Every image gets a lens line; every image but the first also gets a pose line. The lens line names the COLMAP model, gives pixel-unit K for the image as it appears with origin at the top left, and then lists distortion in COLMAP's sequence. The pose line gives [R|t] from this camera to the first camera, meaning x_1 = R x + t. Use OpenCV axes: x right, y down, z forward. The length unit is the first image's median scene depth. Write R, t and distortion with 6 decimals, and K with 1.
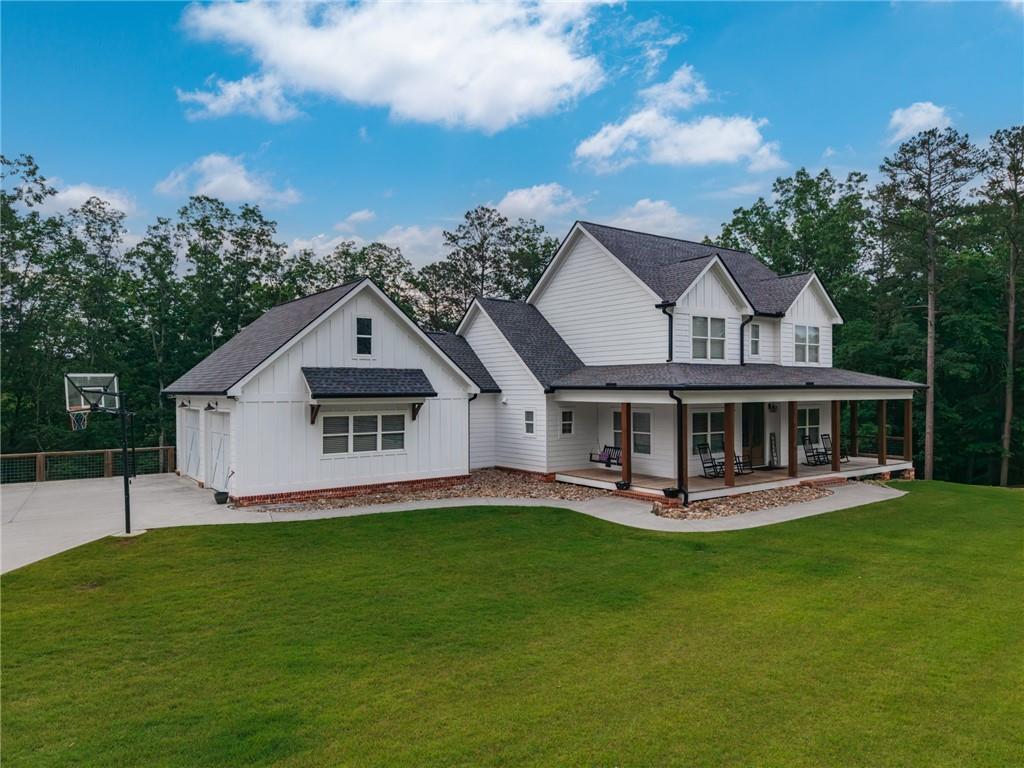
lens RADIAL K [[708.3, 0, 511.8], [0, 708.3, 387.7], [0, 0, 1]] dist [0.012633, -0.008791]
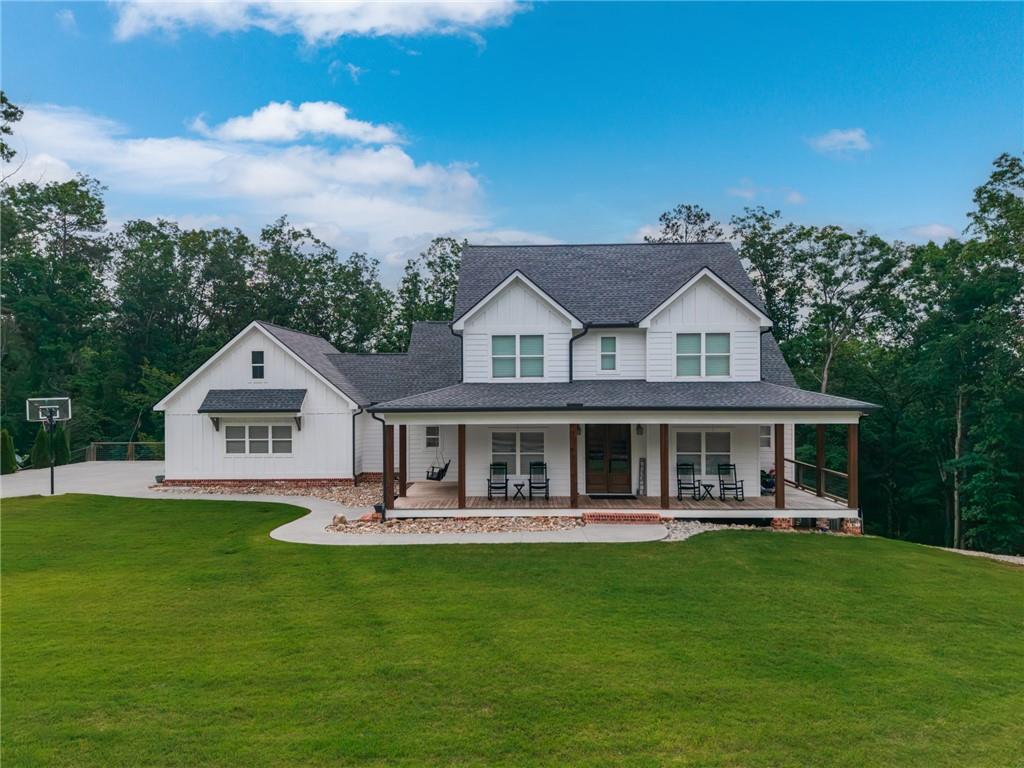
lens RADIAL K [[708.3, 0, 512.2], [0, 708.3, 383.8], [0, 0, 1]] dist [0.012633, -0.008791]
pose [[0.785900, -0.004412, -0.618337, 0.887002], [0.003404, 0.999990, -0.002809, -0.030205], [0.618344, 0.000102, 0.785908, 0.240401]]
